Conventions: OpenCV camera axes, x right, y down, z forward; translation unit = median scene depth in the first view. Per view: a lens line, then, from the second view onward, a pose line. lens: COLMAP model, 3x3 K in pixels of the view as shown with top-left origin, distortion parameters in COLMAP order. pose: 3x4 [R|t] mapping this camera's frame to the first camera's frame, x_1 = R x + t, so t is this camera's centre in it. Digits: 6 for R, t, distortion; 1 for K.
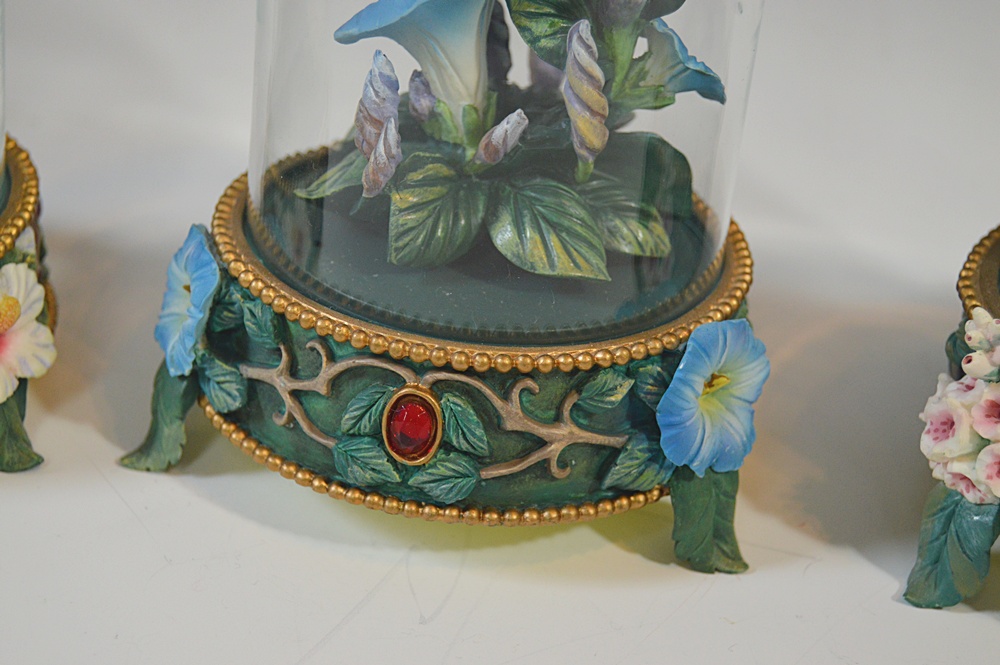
lens RADIAL K [[2042.5, 0, 502.1], [0, 2042.5, 302.8], [0, 0, 1]] dist [-0.035861, -0.334825]
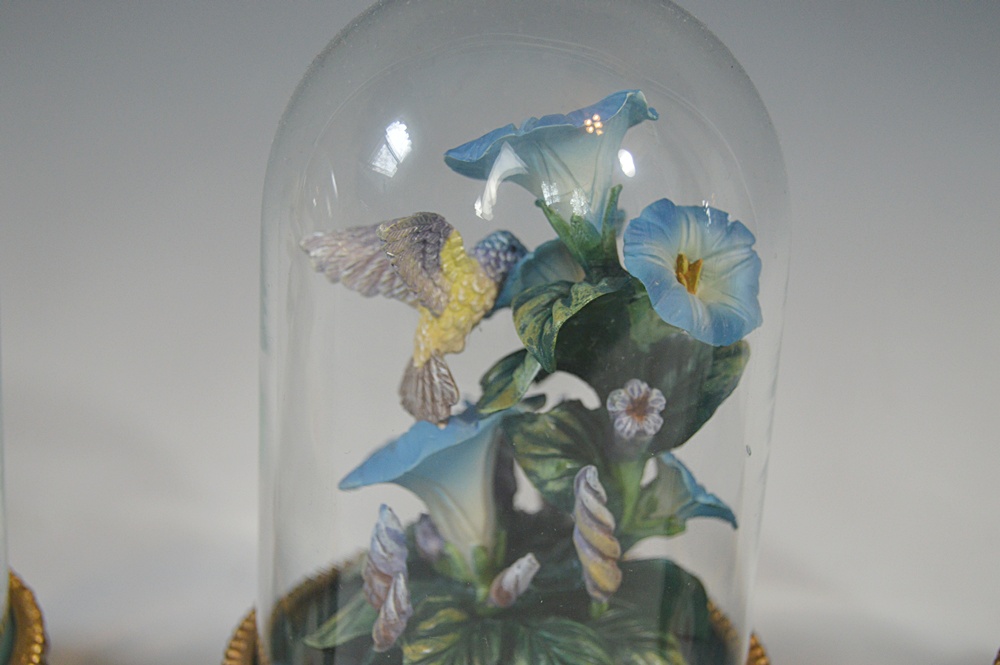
lens RADIAL K [[2042.5, 0, 502.1], [0, 2042.5, 302.8], [0, 0, 1]] dist [-0.035861, -0.334825]
pose [[0.998809, -0.048779, -0.000759, 0.001847], [0.048334, 0.991564, -0.120273, -0.095028], [0.006619, 0.120093, 0.992741, 0.008758]]
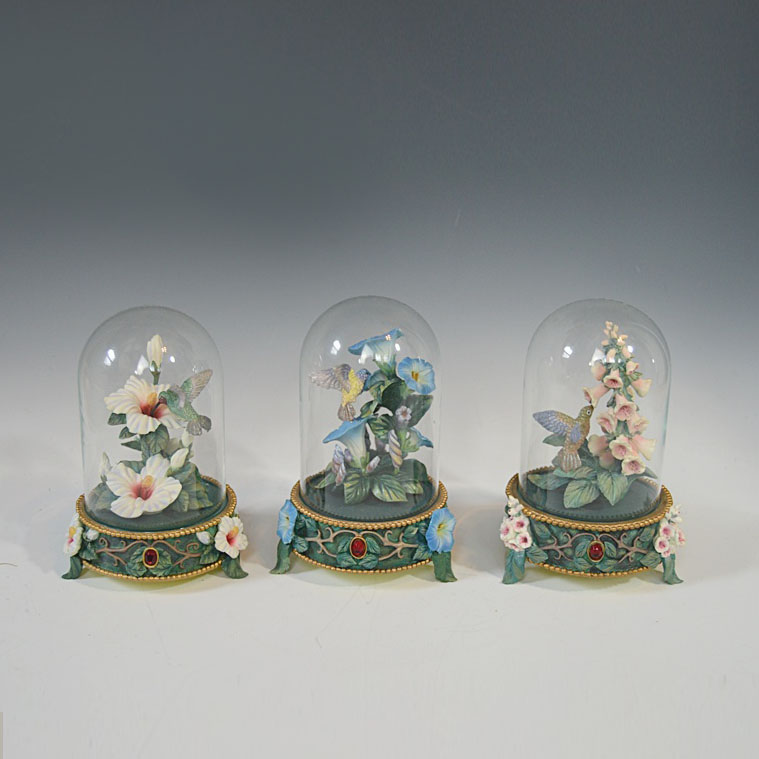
lens RADIAL K [[936.7, 0, 350.3], [0, 936.7, 377.6], [0, 0, 1]] dist [-0.009464, -0.016593]
pose [[0.993477, -0.109152, 0.033011, -0.075935], [0.113273, 0.977993, -0.175211, 0.052308], [-0.013160, 0.177807, 0.983977, -0.632812]]
